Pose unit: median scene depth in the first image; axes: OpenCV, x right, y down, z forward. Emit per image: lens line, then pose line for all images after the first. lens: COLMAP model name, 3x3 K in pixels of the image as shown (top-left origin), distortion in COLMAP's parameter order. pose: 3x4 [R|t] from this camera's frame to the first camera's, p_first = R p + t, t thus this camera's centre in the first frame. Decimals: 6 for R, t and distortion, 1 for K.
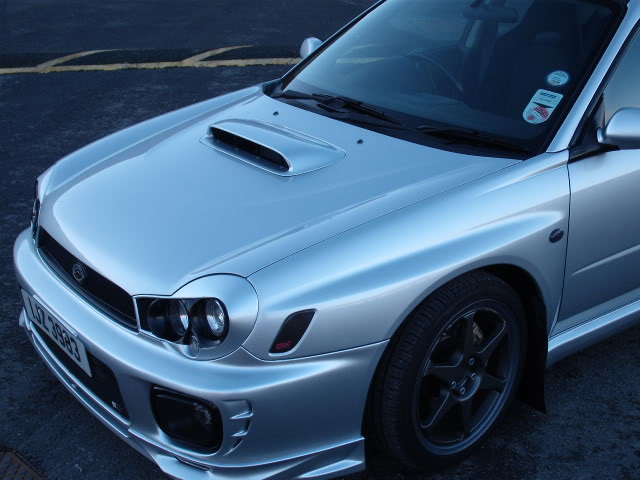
lens RADIAL K [[944.5, 0, 320.0], [0, 944.5, 240.0], [0, 0, 1]] dist [-0.108564, 0.035476]
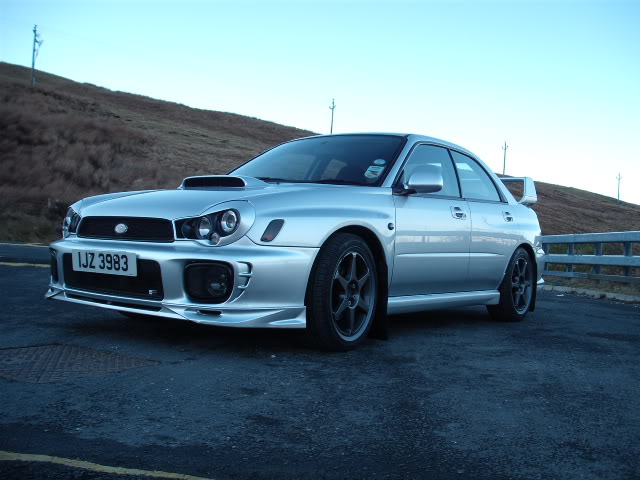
lens RADIAL K [[705.0, 0, 320.0], [0, 705.0, 240.0], [0, 0, 1]] dist [-0.163248, 0.182615]
pose [[0.953780, 0.060553, 0.294343, -0.288207], [0.049278, 0.934713, -0.351971, 0.505296], [-0.296439, 0.350208, 0.888526, -0.174040]]
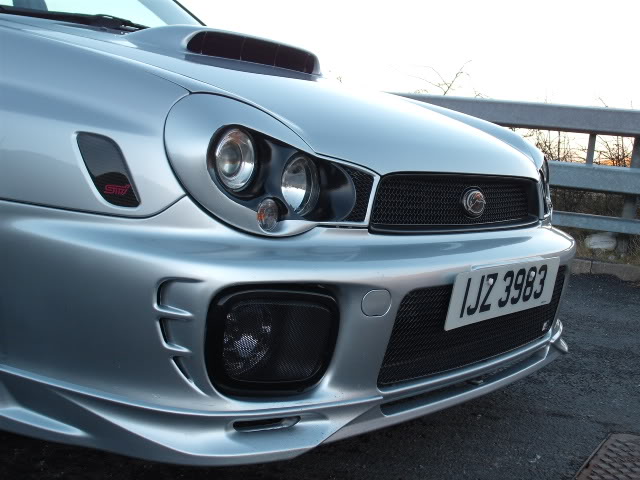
lens RADIAL K [[944.5, 0, 320.0], [0, 944.5, 240.0], [0, 0, 1]] dist [-0.108564, 0.035476]
pose [[-0.311108, -0.124252, 0.942217, -0.887881], [0.255614, 0.943944, 0.208880, -0.113916], [-0.915354, 0.305828, -0.261908, 1.315031]]
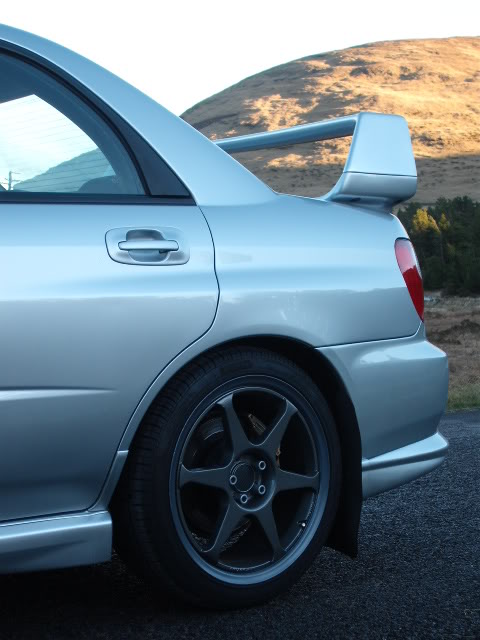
lens RADIAL K [[1138.6, 0, 240.0], [0, 1138.6, 320.0], [0, 0, 1]] dist [-0.047551, -0.173519]
pose [[0.998251, 0.018618, 0.056113, 0.803419], [0.001323, 0.941845, -0.336045, 0.141770], [-0.059106, 0.335531, 0.940173, 0.546358]]
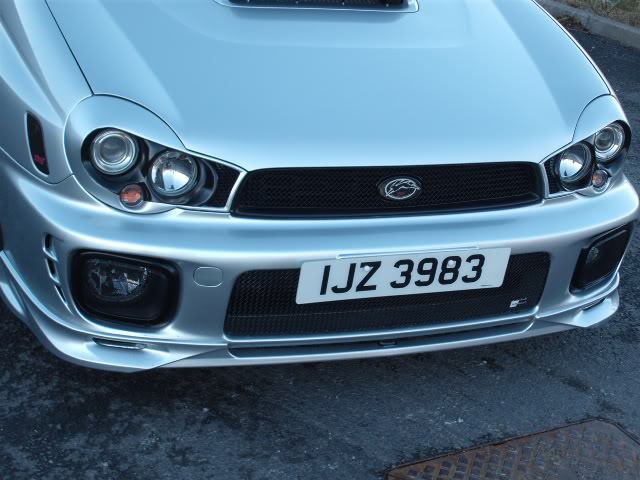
lens RADIAL K [[1138.6, 0, 331.1], [0, 1138.6, 239.5], [0, 0, 1]] dist [-0.047551, -0.173519]
pose [[0.269425, -0.365892, 0.890805, -1.106466], [0.235874, 0.921908, 0.307327, -0.221347], [-0.933688, 0.127316, 0.334689, 0.769480]]
